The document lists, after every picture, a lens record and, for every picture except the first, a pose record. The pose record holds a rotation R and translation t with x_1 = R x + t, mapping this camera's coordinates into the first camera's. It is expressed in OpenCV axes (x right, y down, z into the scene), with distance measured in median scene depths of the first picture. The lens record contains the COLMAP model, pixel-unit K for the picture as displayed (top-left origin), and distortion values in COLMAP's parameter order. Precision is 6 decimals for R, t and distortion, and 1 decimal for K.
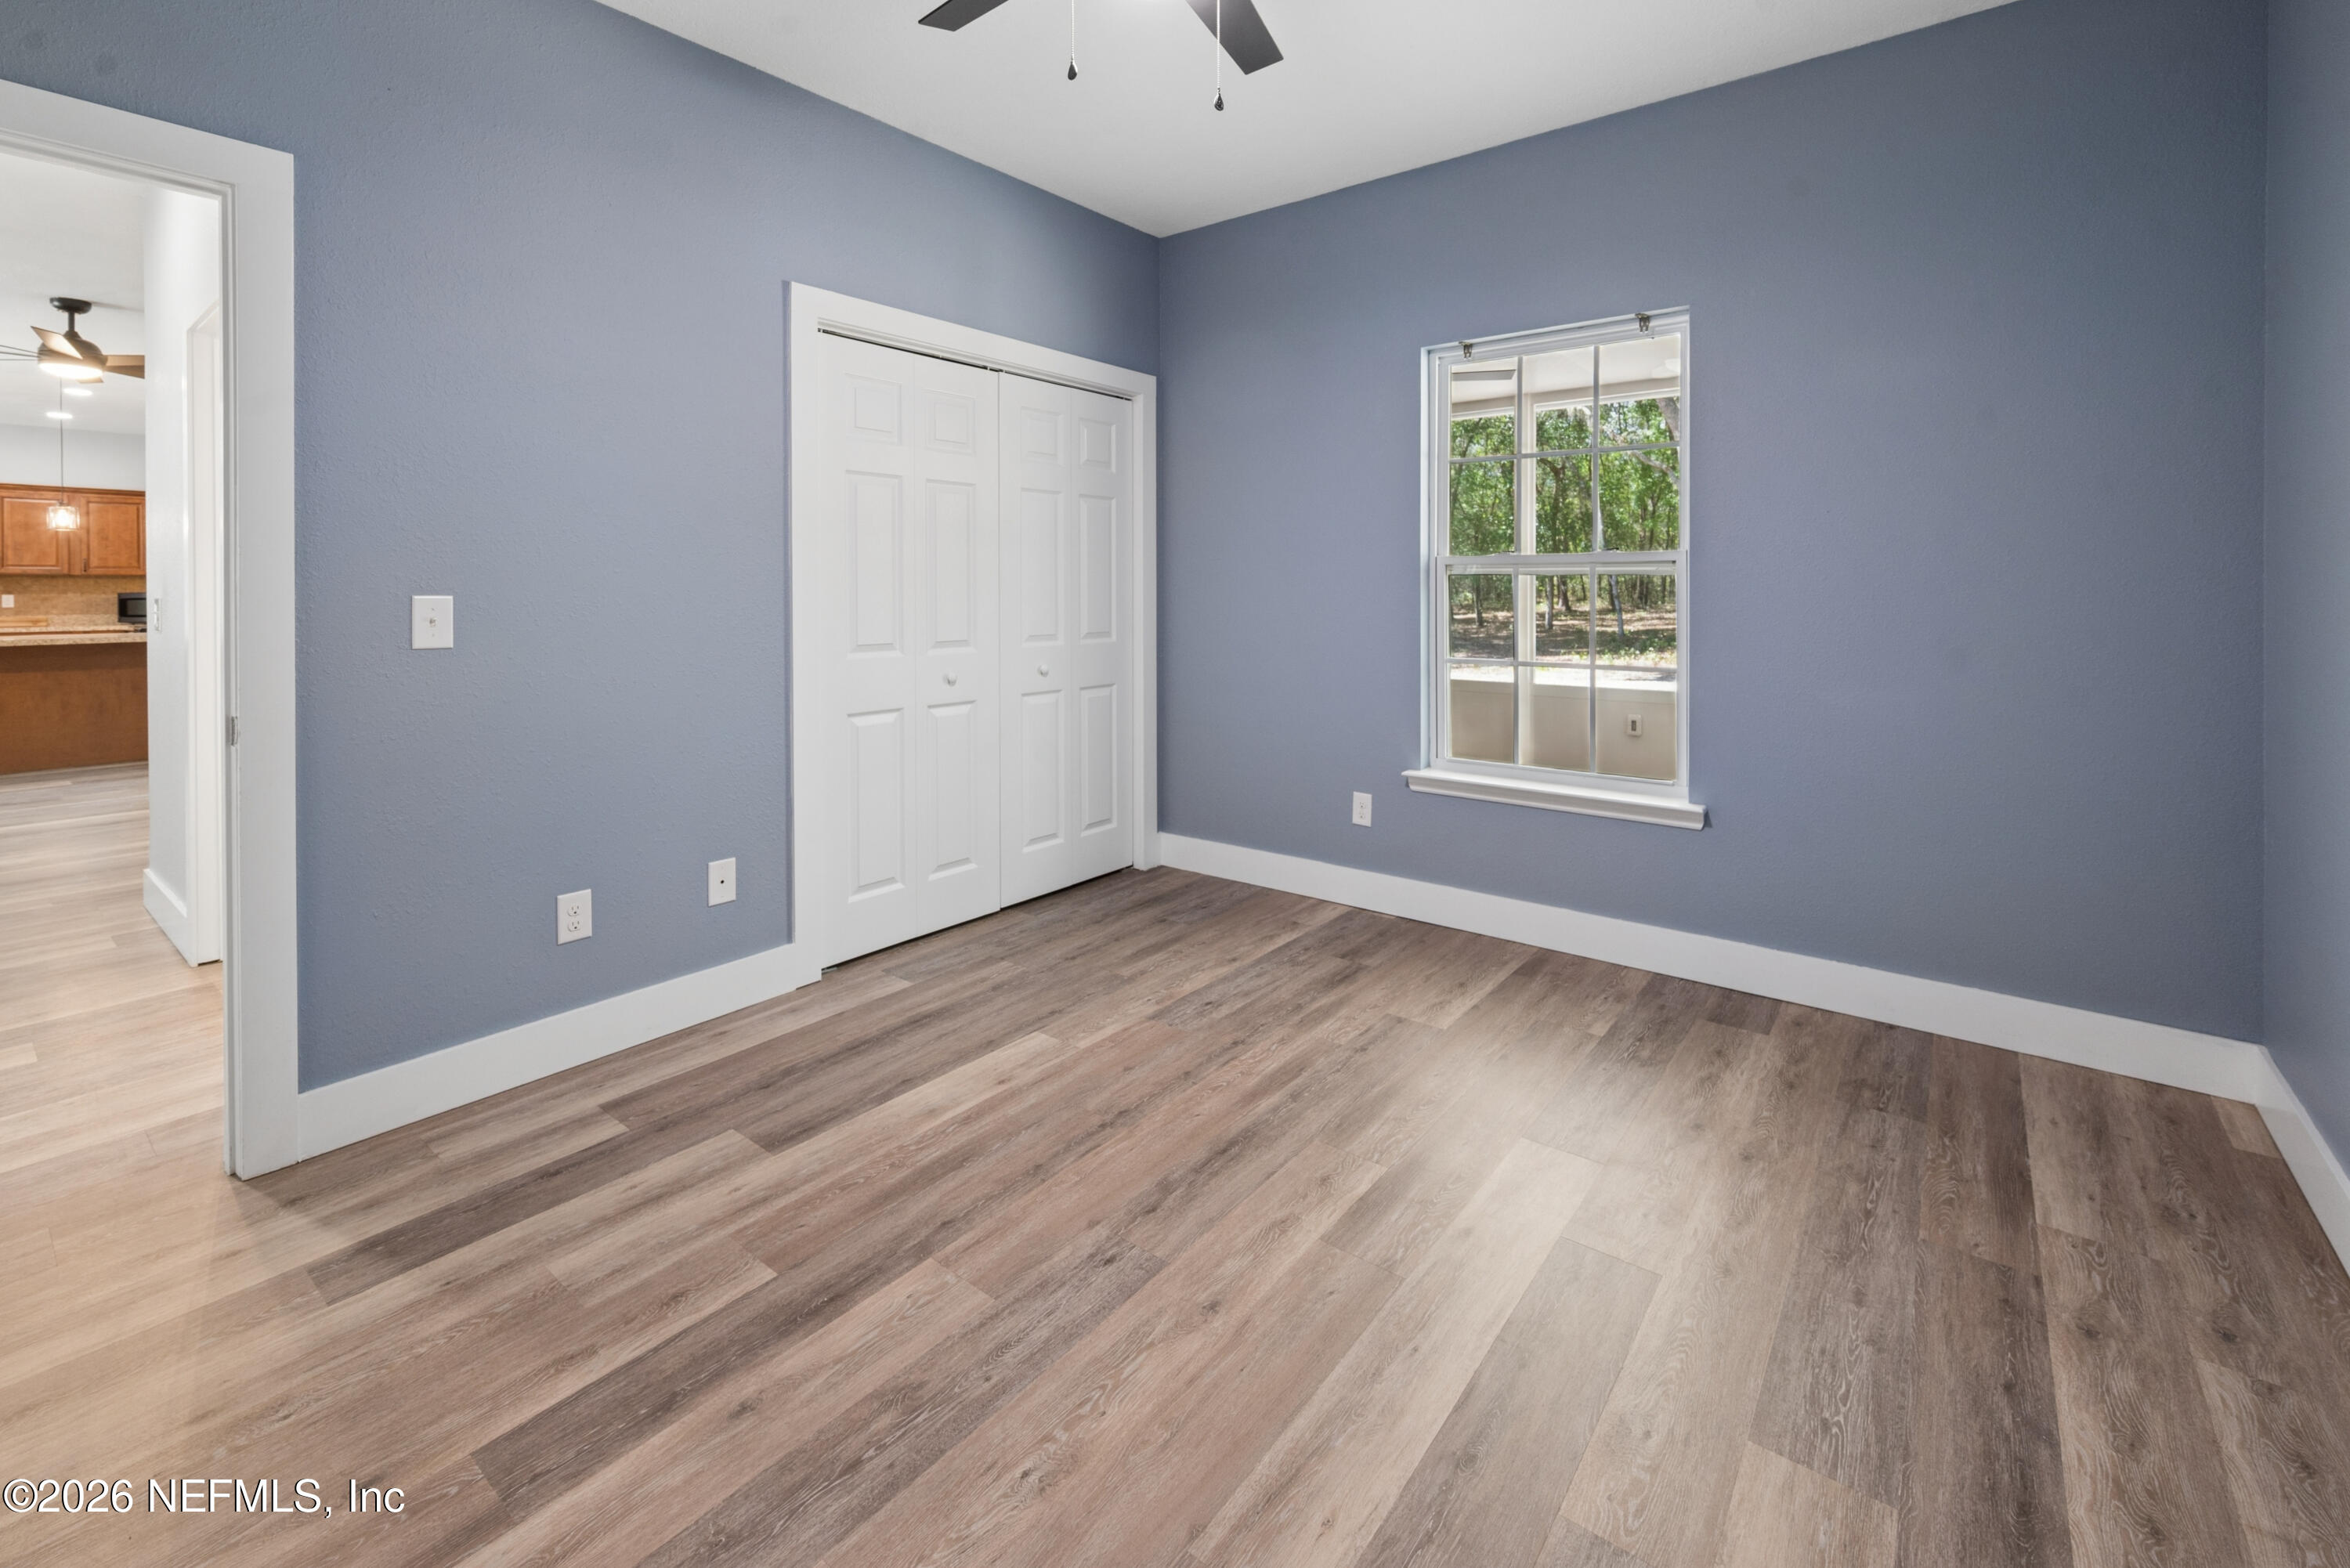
lens RADIAL K [[1000.2, 0, 1182.5], [0, 1000.2, 791.4], [0, 0, 1]] dist [-0.000800, -0.000352]
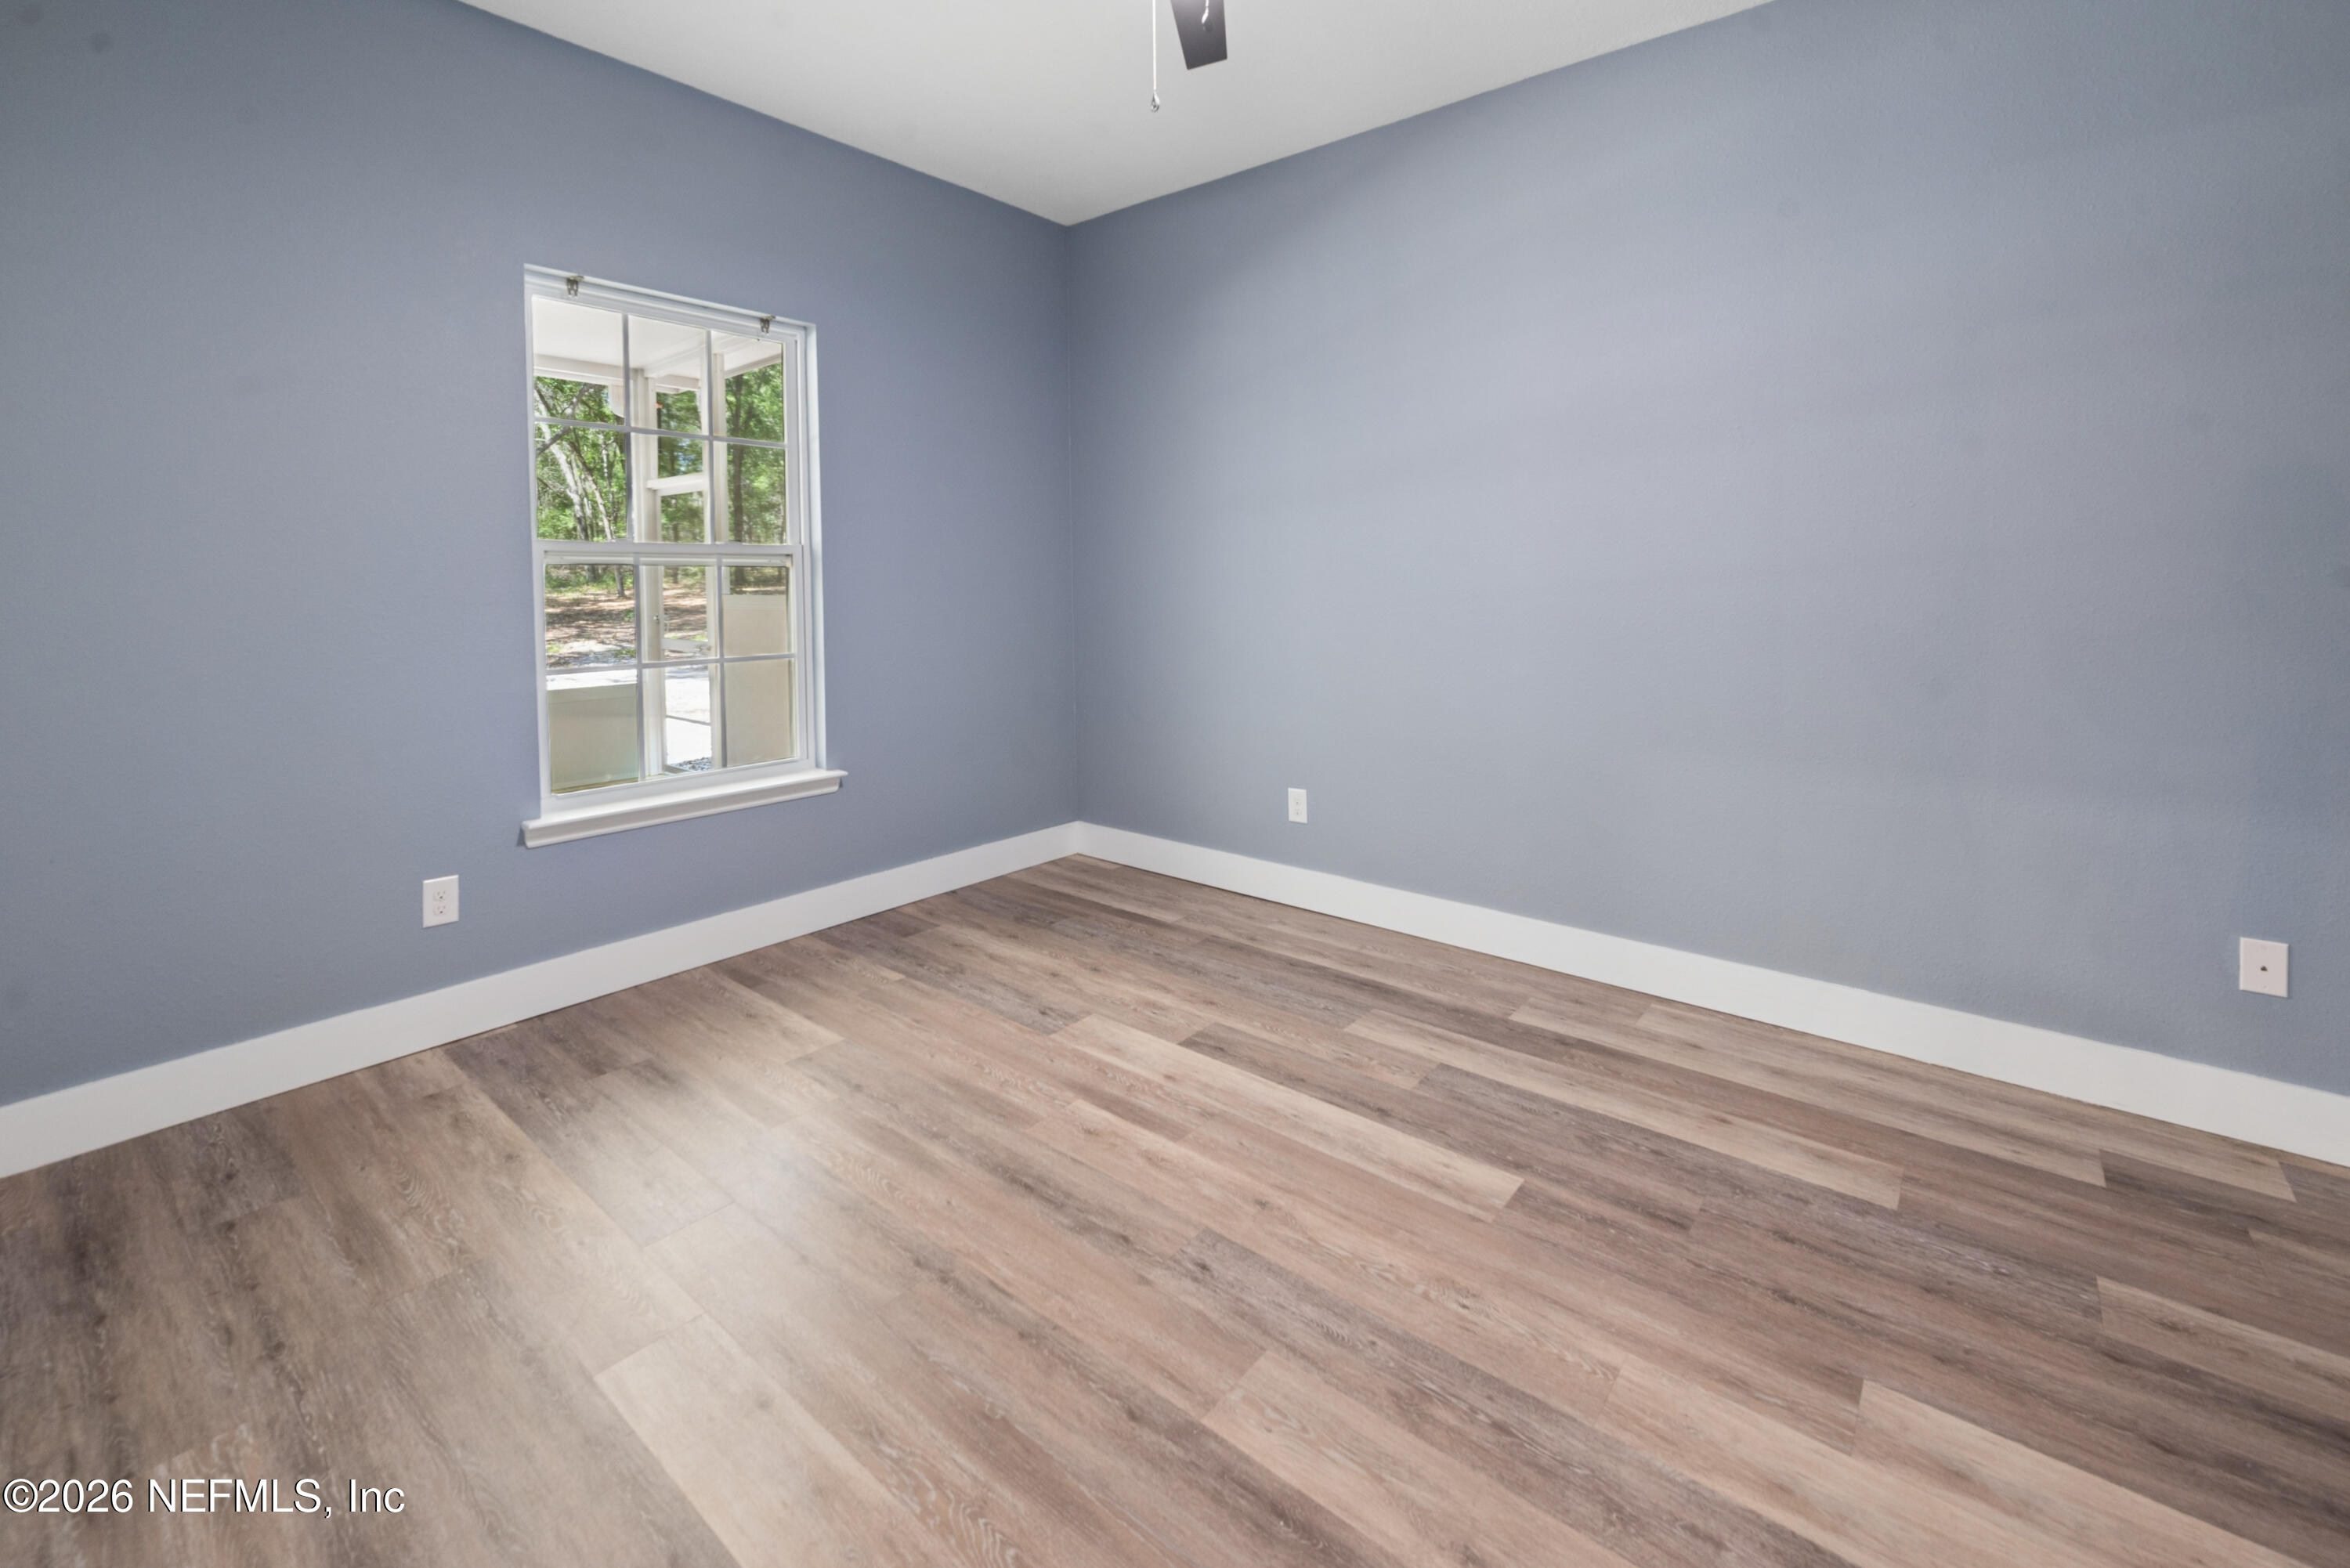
lens RADIAL K [[1000.2, 0, 1178.9], [0, 1000.2, 786.1], [0, 0, 1]] dist [-0.000800, -0.000352]
pose [[0.002162, -0.200805, 0.979629, -0.983982], [0.202968, 0.959329, 0.196196, -0.184375], [-0.979183, 0.198409, 0.042831, 0.939500]]
